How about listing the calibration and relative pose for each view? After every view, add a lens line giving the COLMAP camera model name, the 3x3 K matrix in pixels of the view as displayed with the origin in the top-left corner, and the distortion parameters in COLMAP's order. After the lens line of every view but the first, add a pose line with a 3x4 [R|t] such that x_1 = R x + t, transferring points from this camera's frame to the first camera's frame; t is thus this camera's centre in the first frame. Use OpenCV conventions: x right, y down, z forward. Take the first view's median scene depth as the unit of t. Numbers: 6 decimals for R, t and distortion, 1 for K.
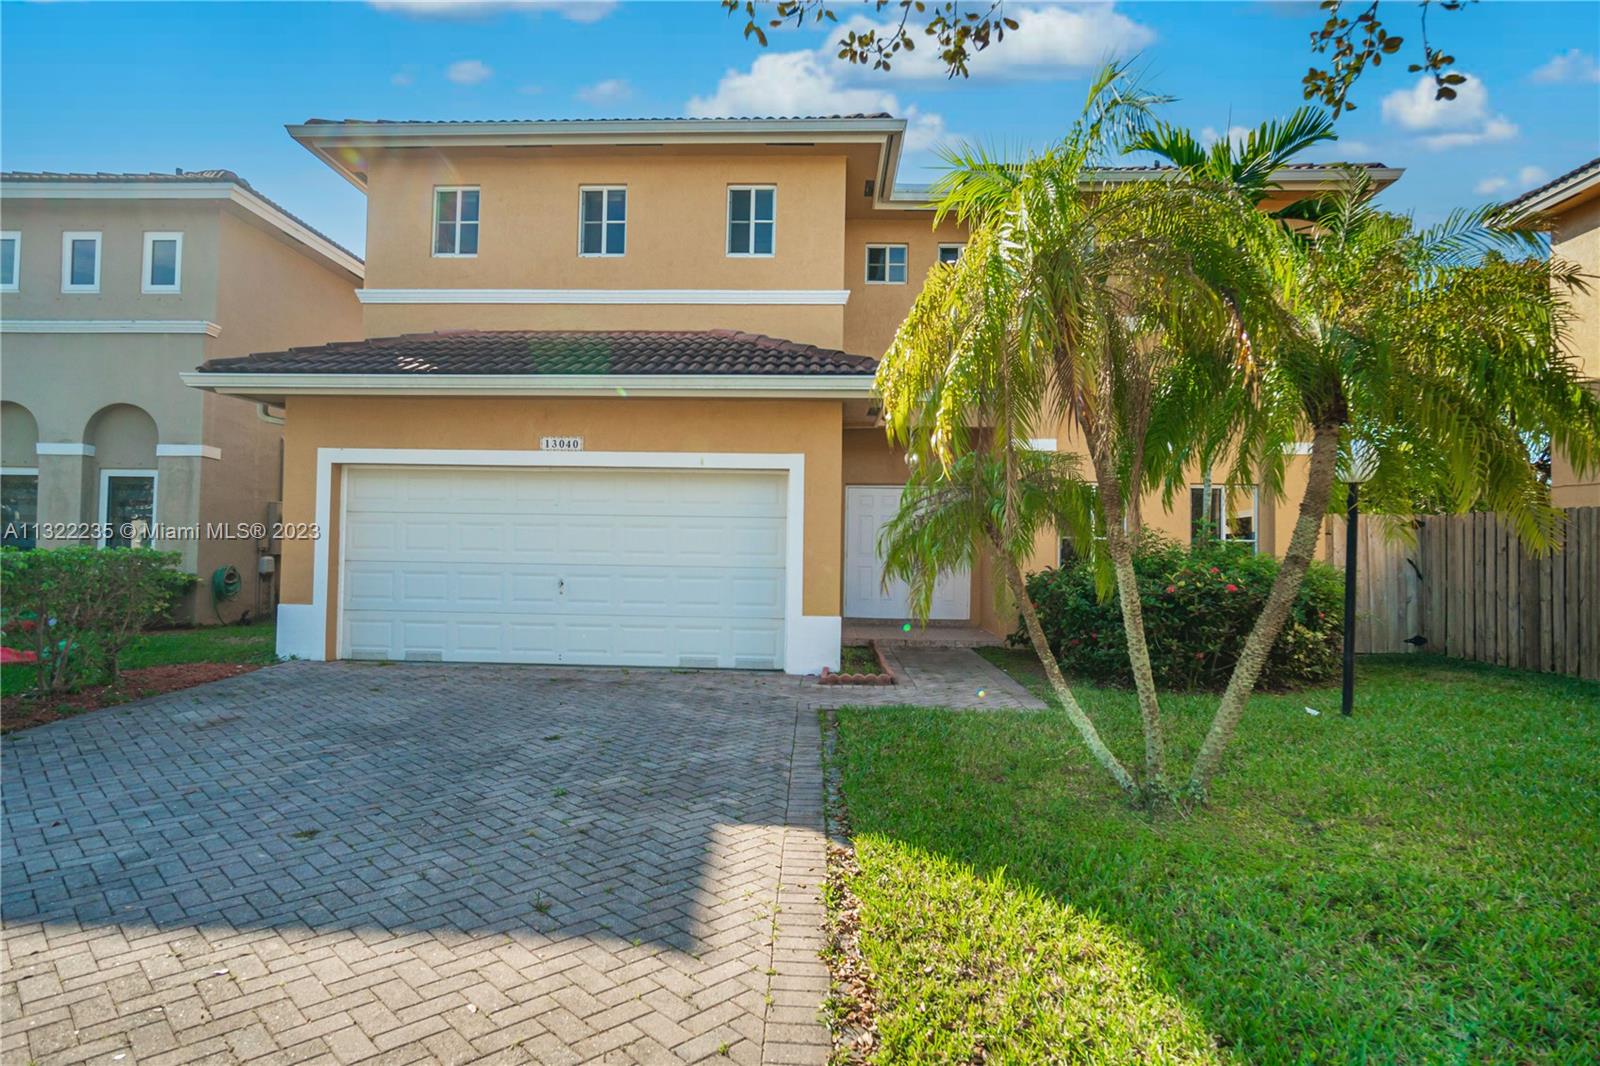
lens RADIAL K [[919.9, 0, 786.0], [0, 919.9, 525.1], [0, 0, 1]] dist [0.000652, -0.000119]
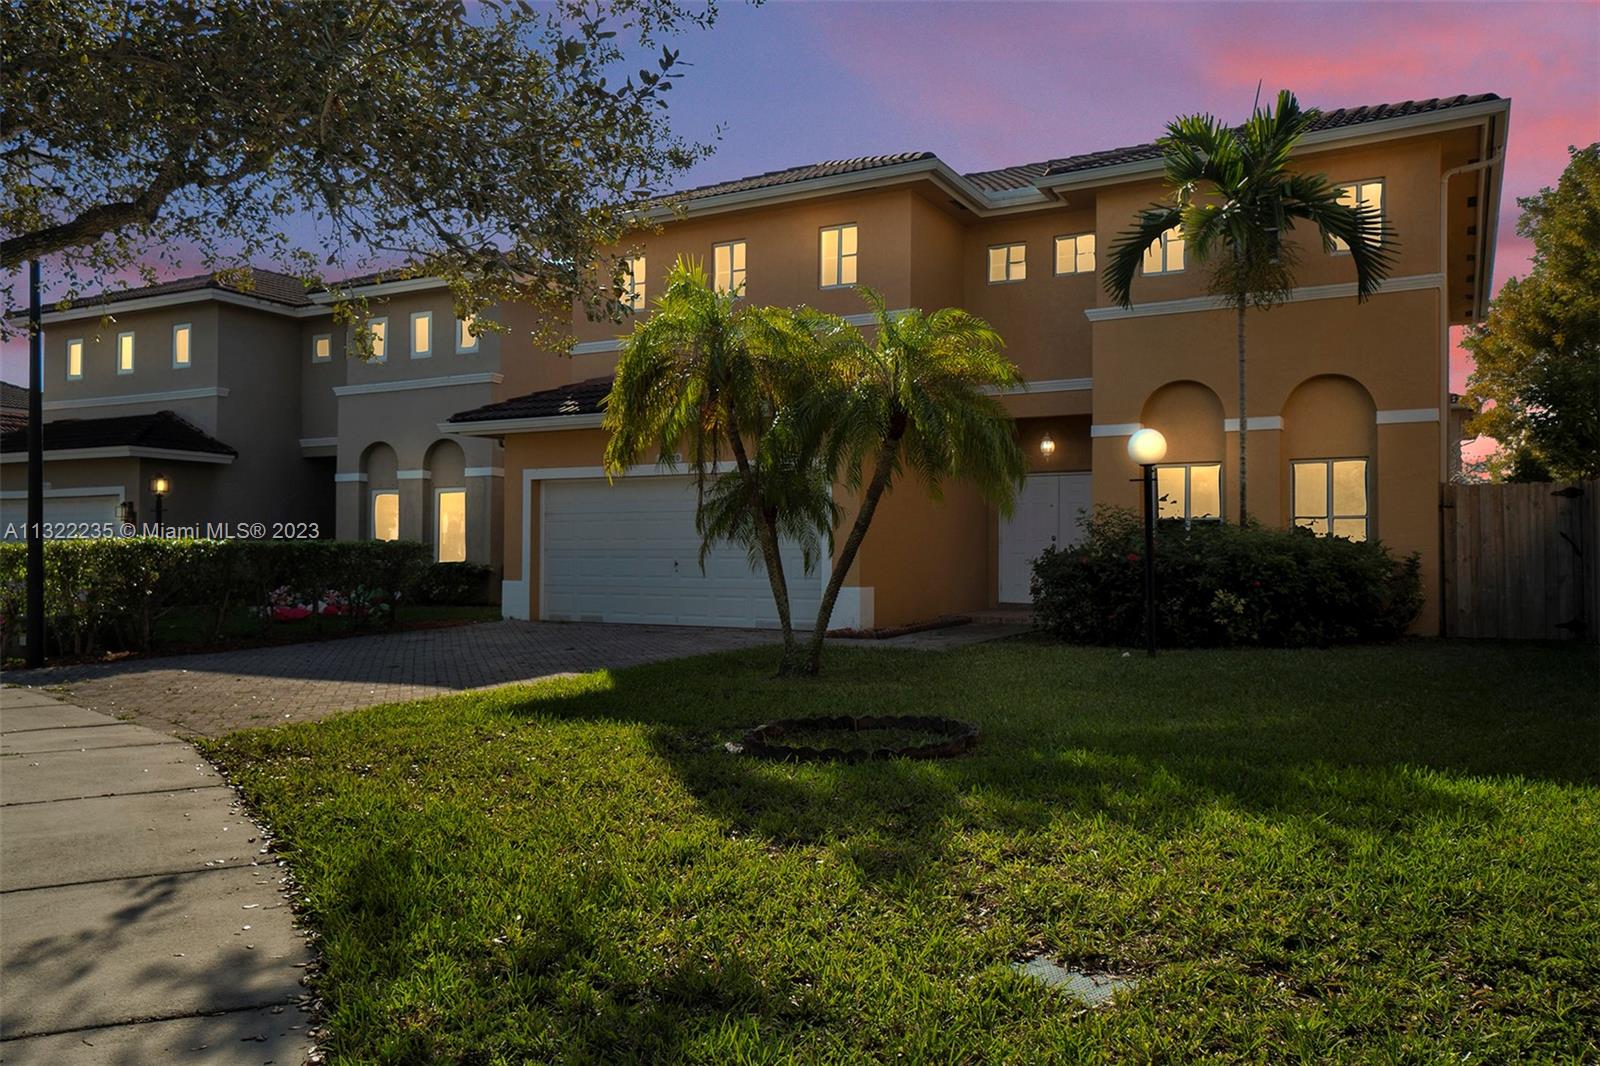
lens RADIAL K [[1216.4, 0, 796.3], [0, 1216.4, 539.3], [0, 0, 1]] dist [0.078009, -0.022779]
pose [[0.895898, -0.020302, -0.443796, 0.596283], [0.025294, 0.999666, 0.005330, 0.020130], [0.443539, -0.016000, 0.896112, -0.423459]]
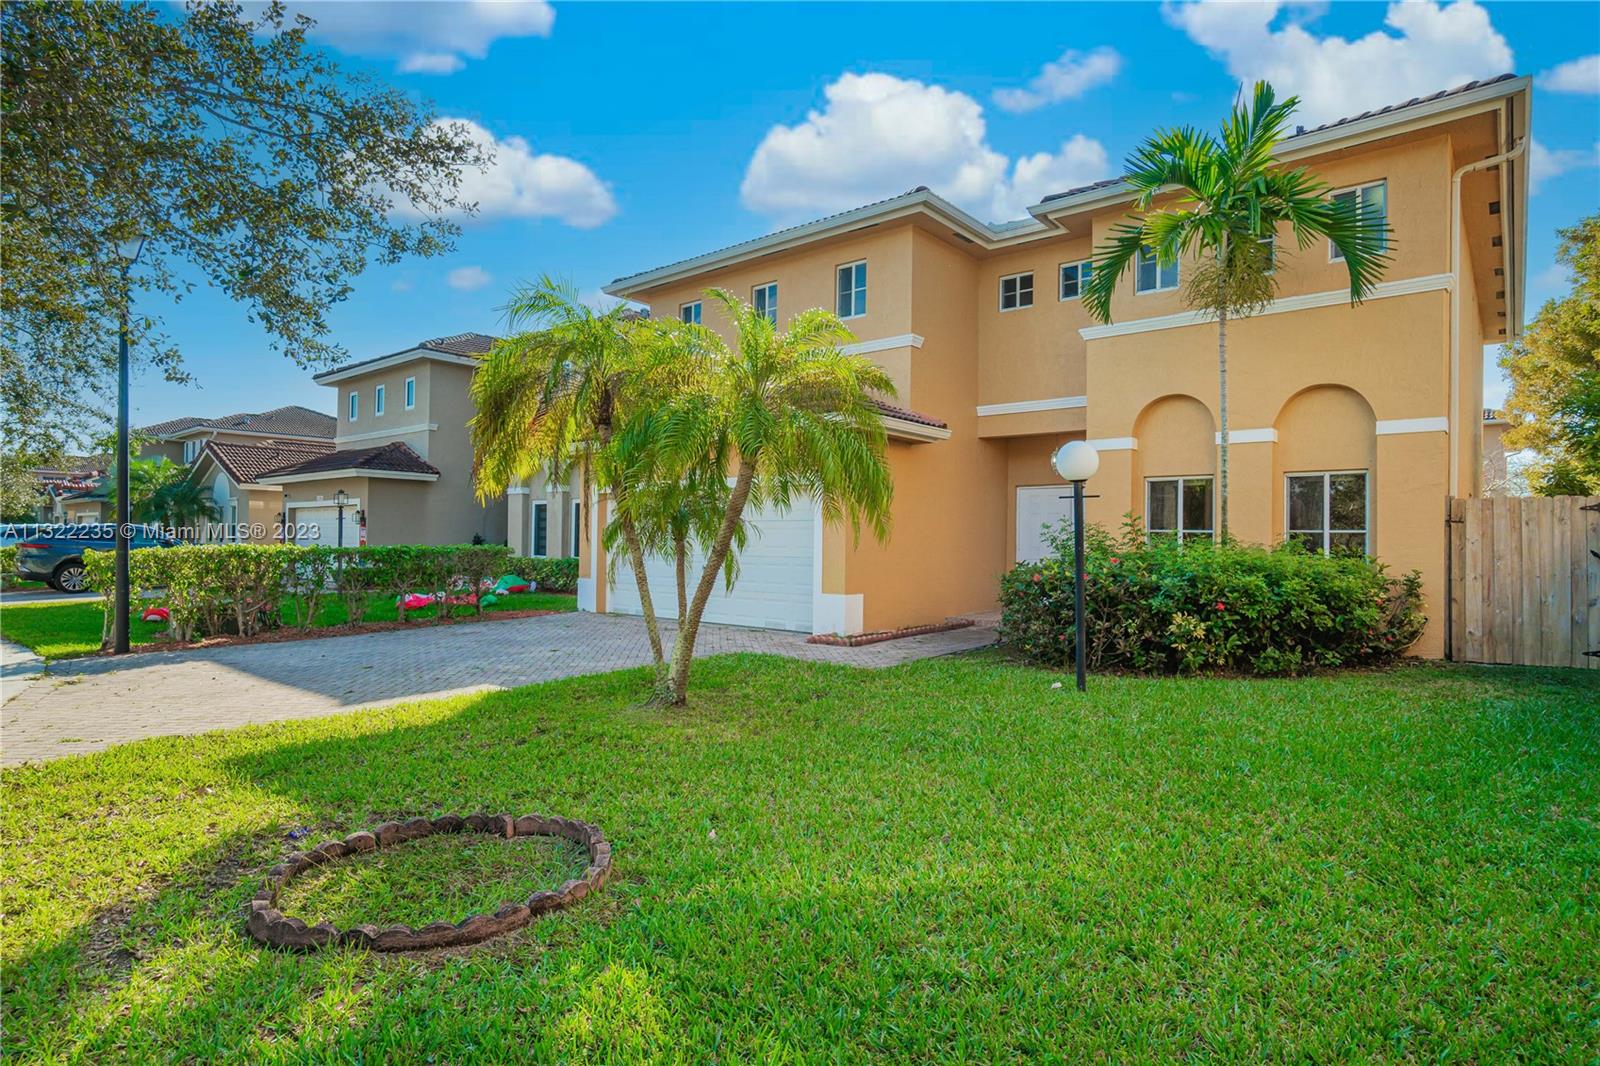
lens RADIAL K [[868.9, 0, 800.5], [0, 868.9, 537.2], [0, 0, 1]] dist [0.003130, 0.009049]
pose [[0.793981, -0.010428, -0.607853, 0.642619], [0.021364, 0.999714, 0.010755, 0.001759], [0.607567, -0.021525, 0.793976, -0.021272]]
